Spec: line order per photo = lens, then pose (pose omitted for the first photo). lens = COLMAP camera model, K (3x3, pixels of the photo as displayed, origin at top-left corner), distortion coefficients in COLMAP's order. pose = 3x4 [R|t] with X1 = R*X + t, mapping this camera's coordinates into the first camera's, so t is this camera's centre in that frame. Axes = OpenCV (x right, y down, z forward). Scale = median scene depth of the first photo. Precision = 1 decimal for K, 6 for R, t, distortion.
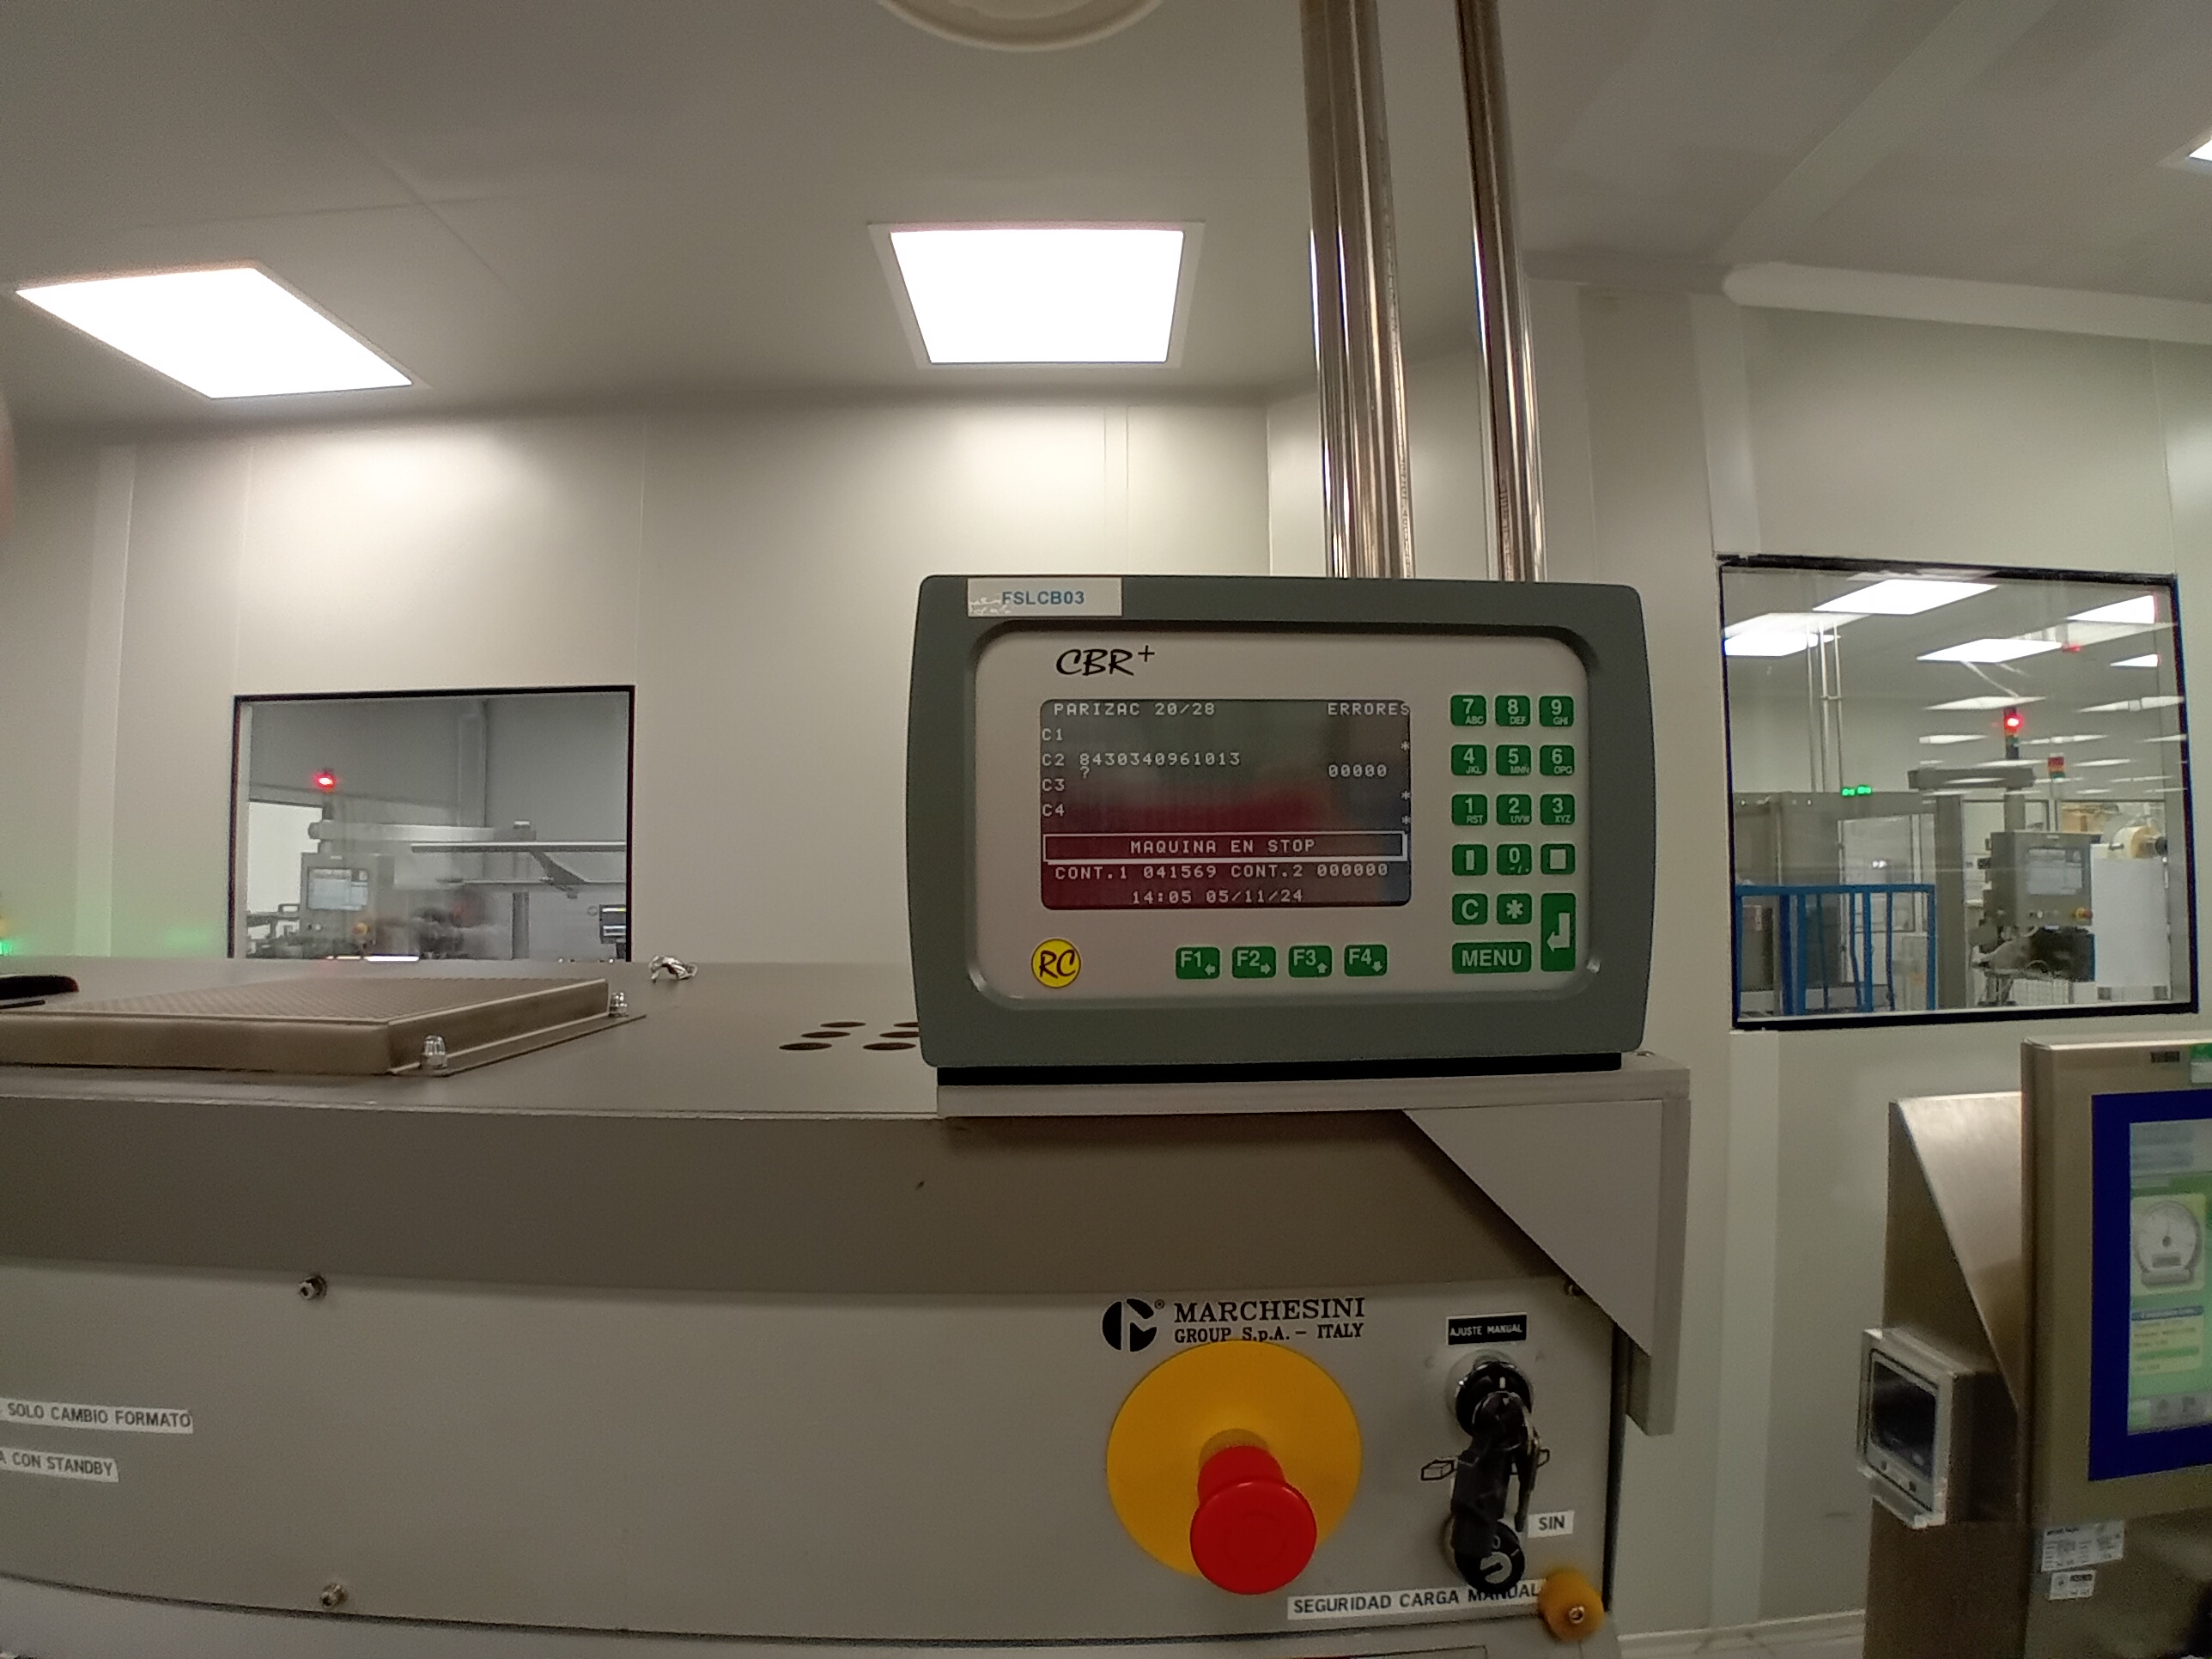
lens RADIAL K [[1113.9, 0, 1117.8], [0, 1113.9, 833.6], [0, 0, 1]] dist [-0.129653, 0.027948]
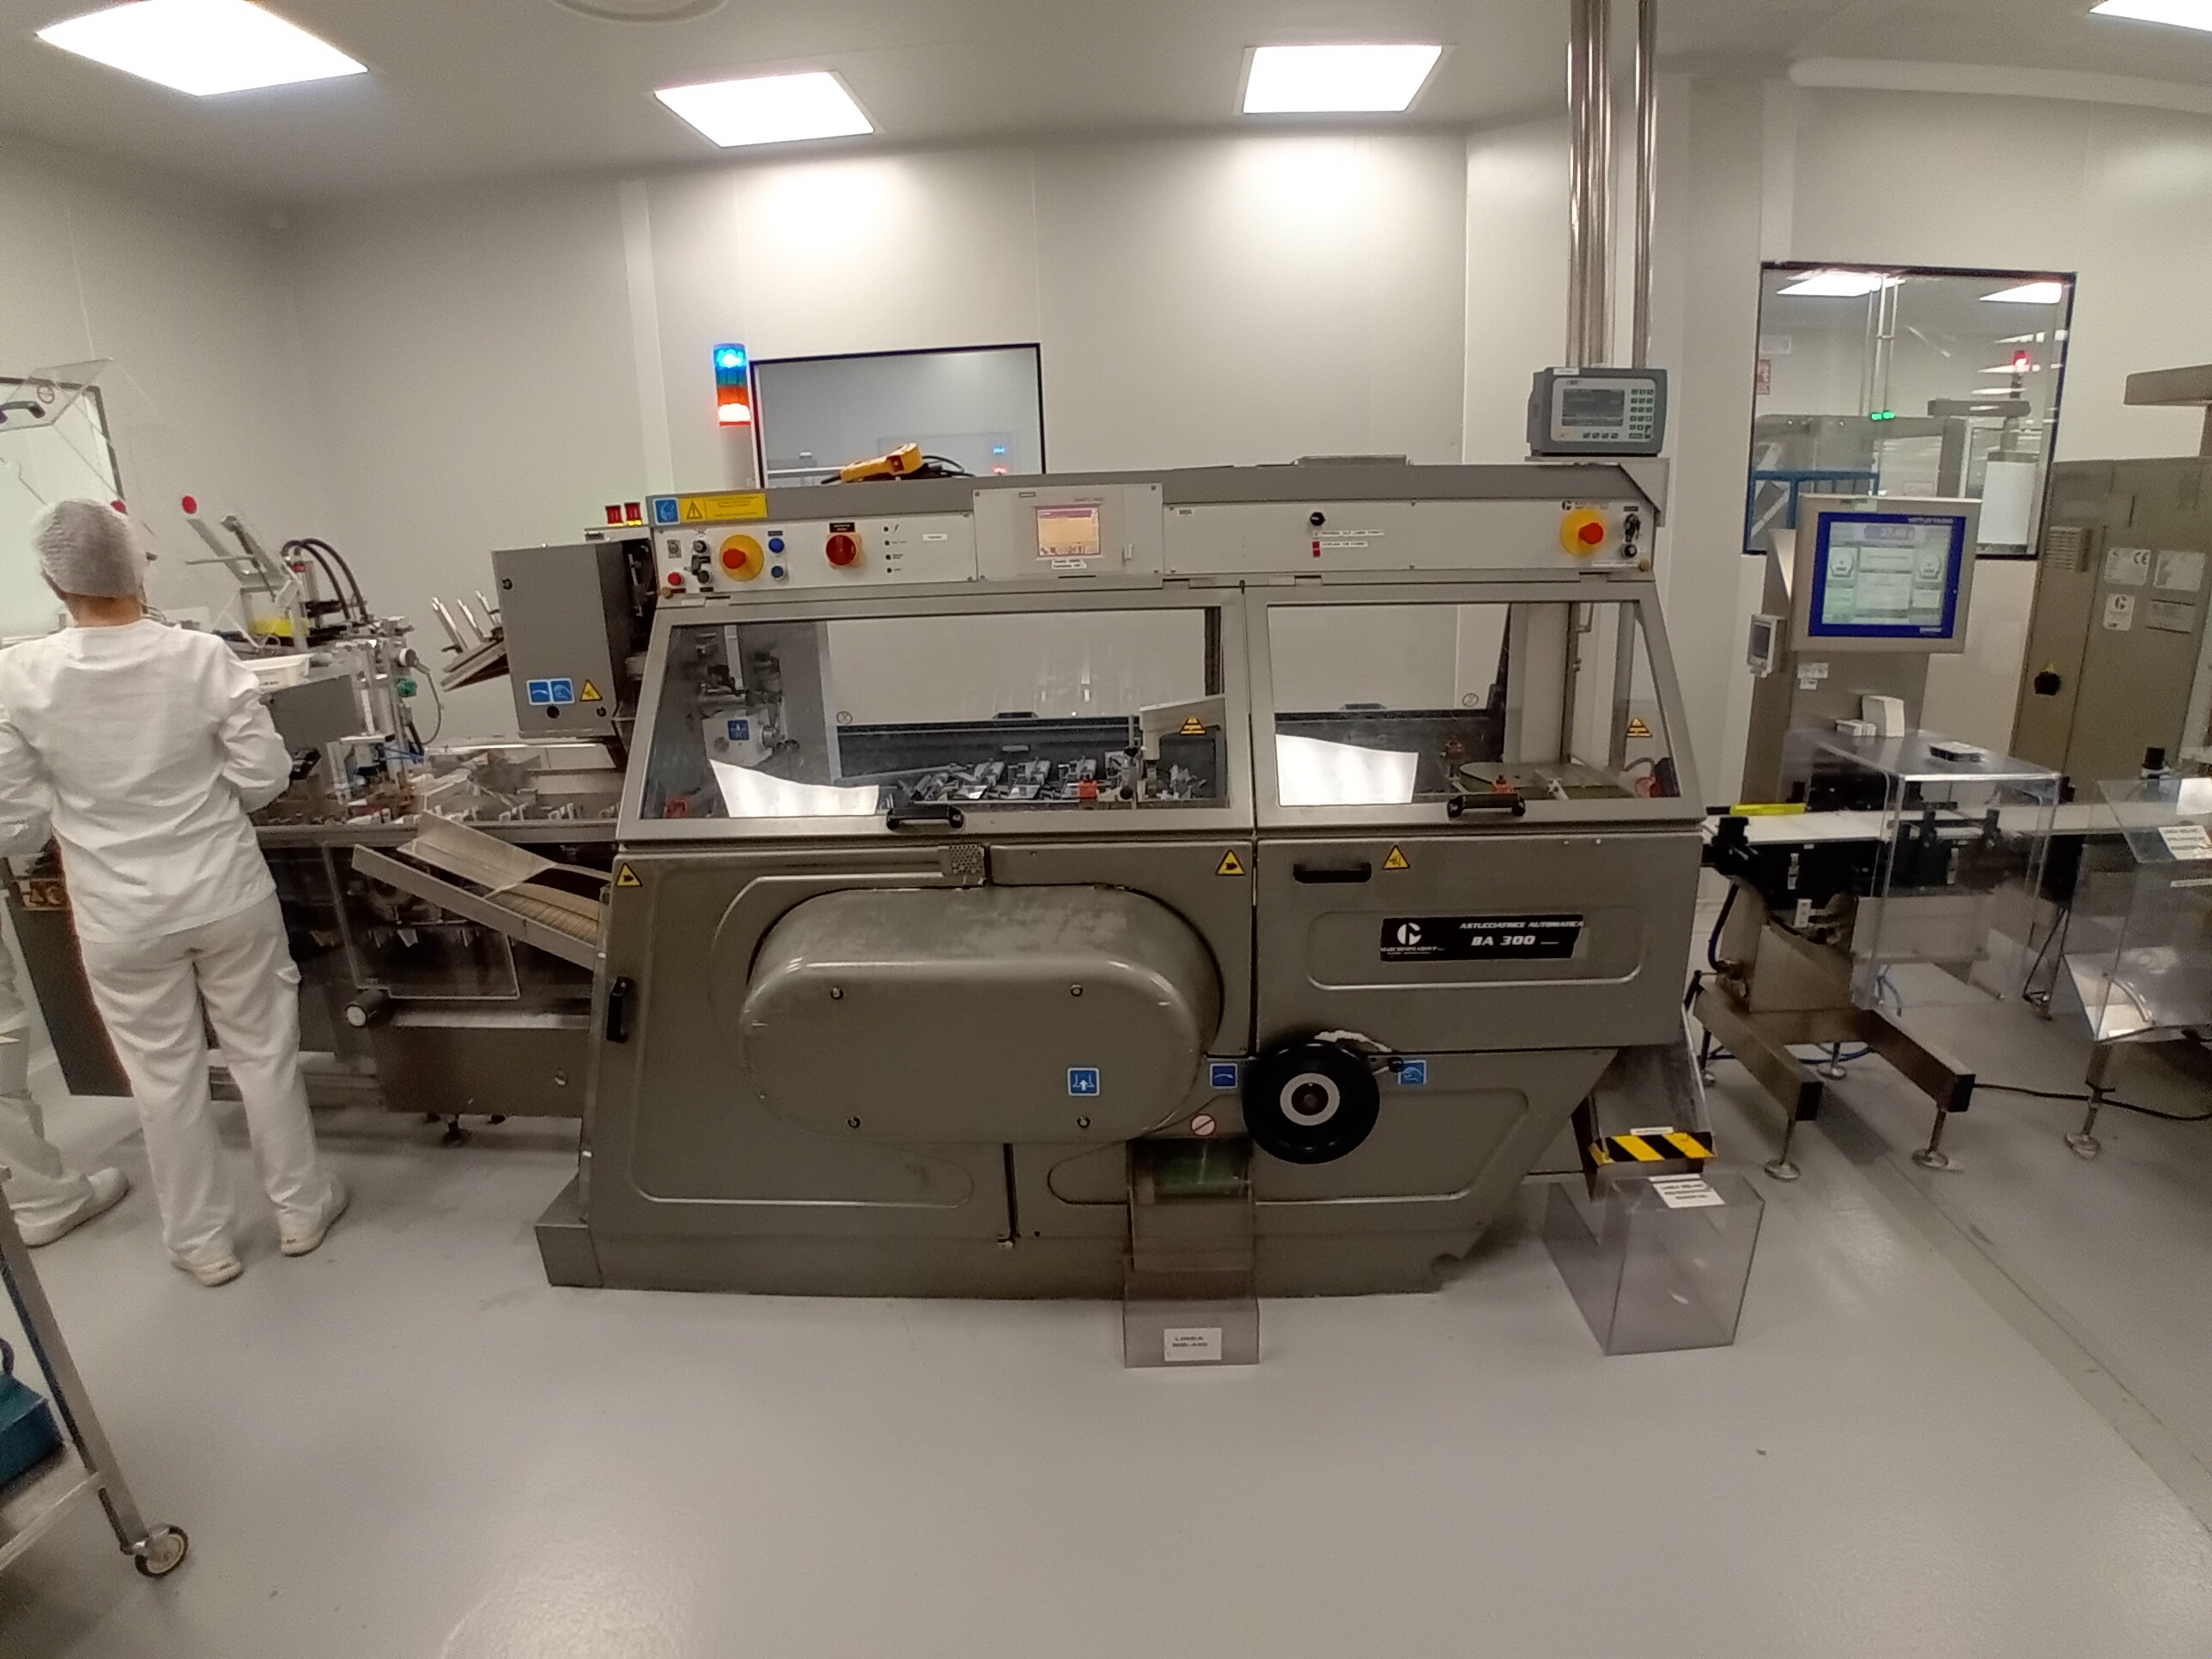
lens RADIAL K [[1118.2, 0, 1130.4], [0, 1118.2, 823.4], [0, 0, 1]] dist [-0.141227, 0.033318]
pose [[0.998516, -0.009566, -0.053609, -0.997583], [0.025804, 0.950024, 0.311108, 0.116062], [0.047953, -0.312030, 0.948861, -2.496245]]
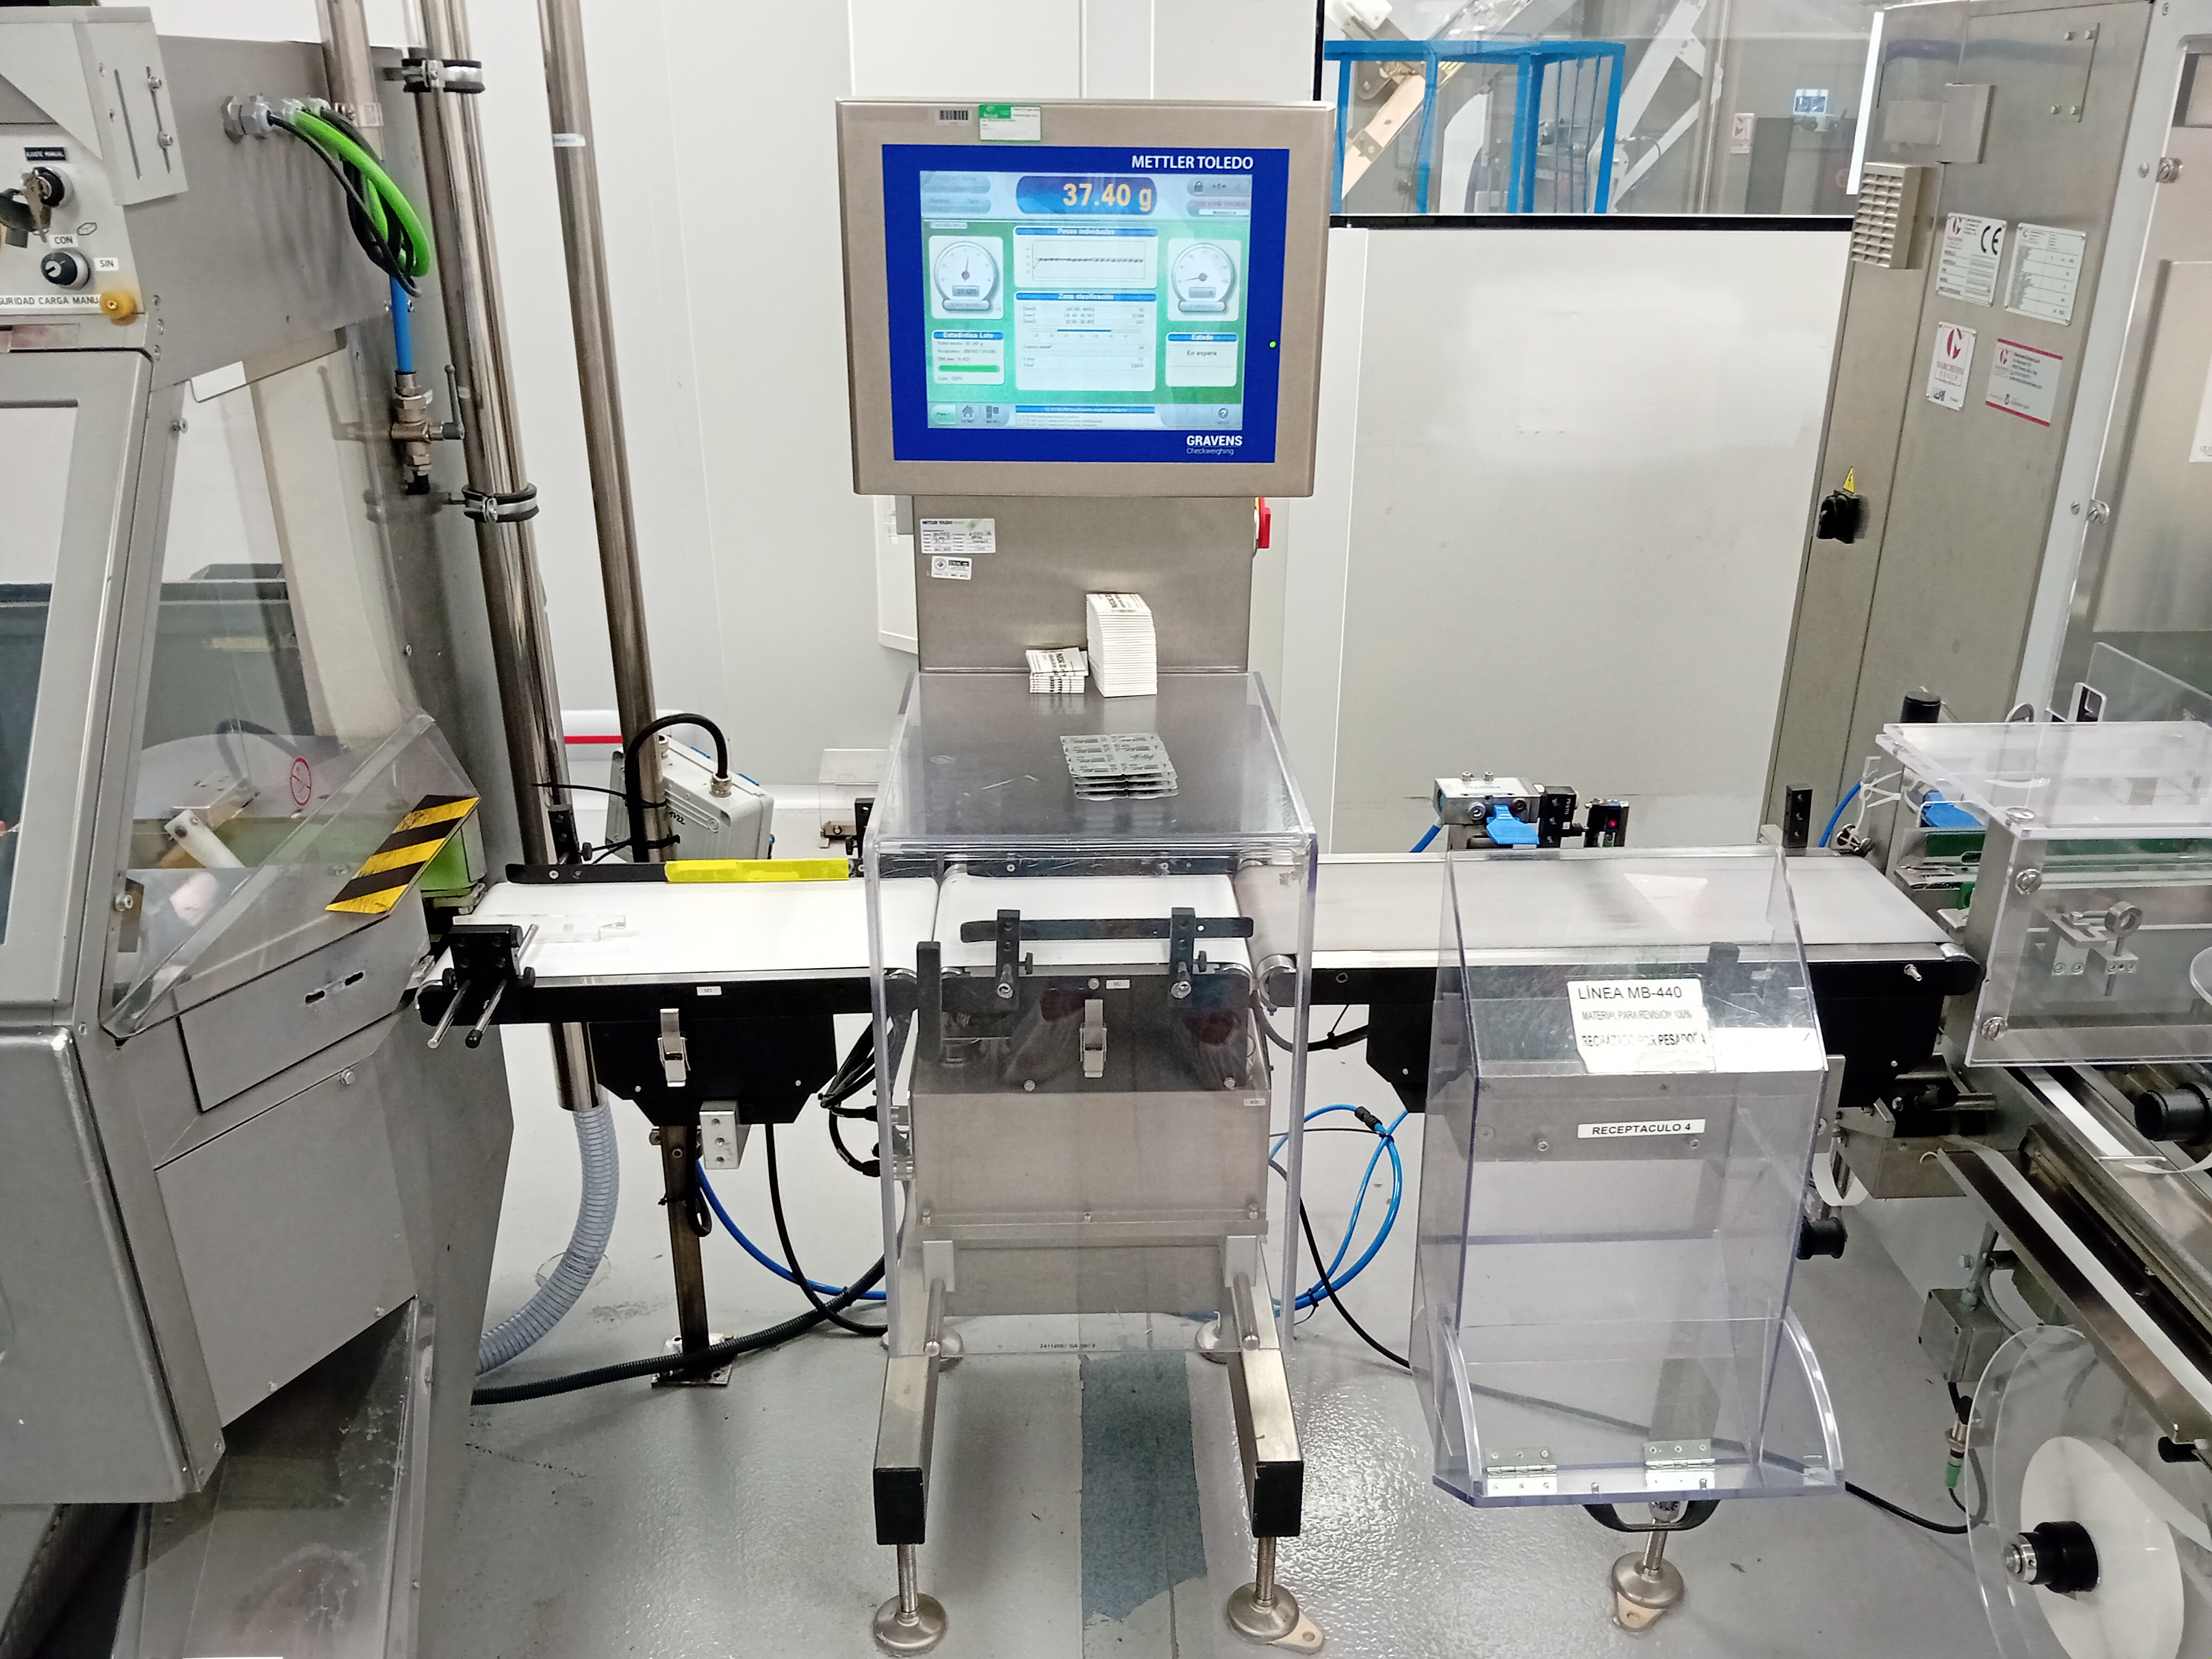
lens RADIAL K [[1736.7, 0, 1104.4], [0, 1736.7, 846.5], [0, 0, 1]] dist [0.076985, -0.164297]
pose [[0.999625, -0.001372, 0.027361, 1.193196], [-0.010434, 0.904397, 0.426564, 0.119002], [-0.025330, -0.426689, 0.904043, -1.368367]]
